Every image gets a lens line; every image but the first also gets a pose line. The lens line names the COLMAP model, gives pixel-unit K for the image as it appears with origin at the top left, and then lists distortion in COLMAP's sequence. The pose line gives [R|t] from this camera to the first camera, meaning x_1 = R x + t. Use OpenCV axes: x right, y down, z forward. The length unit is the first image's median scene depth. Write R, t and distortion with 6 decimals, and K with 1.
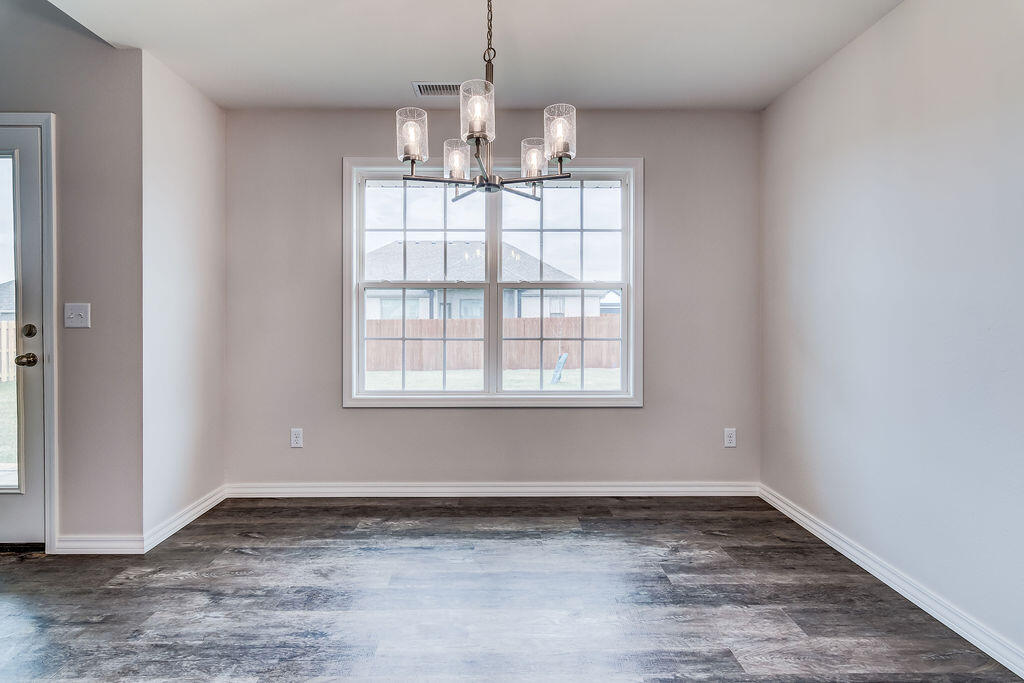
lens RADIAL K [[593.5, 0, 520.4], [0, 593.5, 319.9], [0, 0, 1]] dist [0.048608, 0.000183]
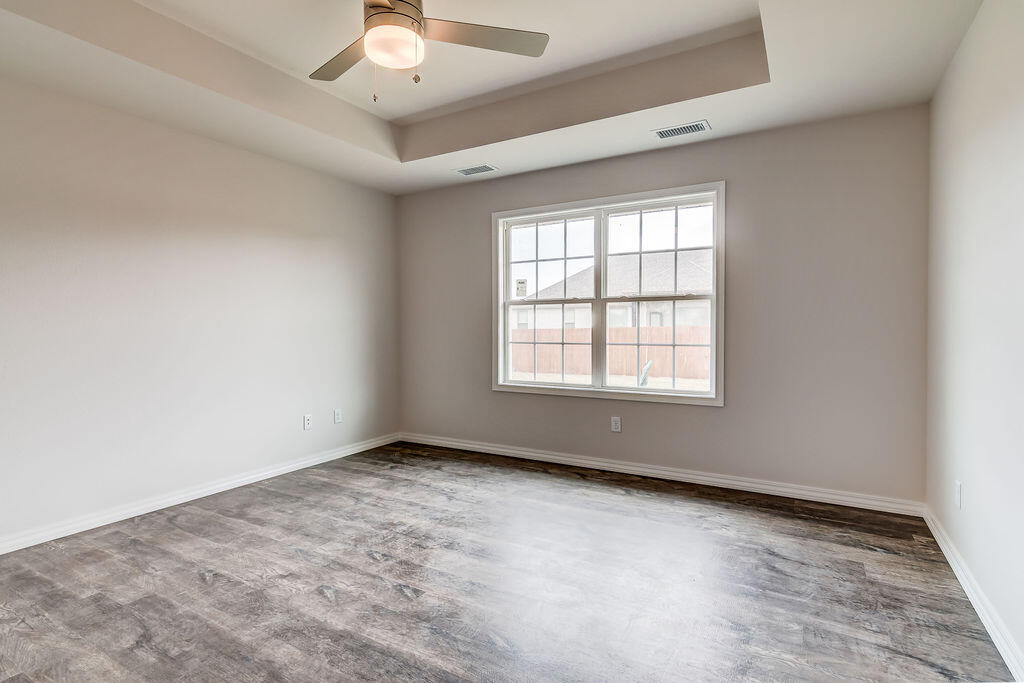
lens RADIAL K [[506.8, 0, 518.9], [0, 506.8, 331.5], [0, 0, 1]] dist [-0.006504, 0.003770]
pose [[0.866300, 0.004813, -0.499502, 0.337849], [-0.001585, 0.999975, 0.006886, -0.000487], [0.499522, -0.005174, 0.866286, -0.000796]]
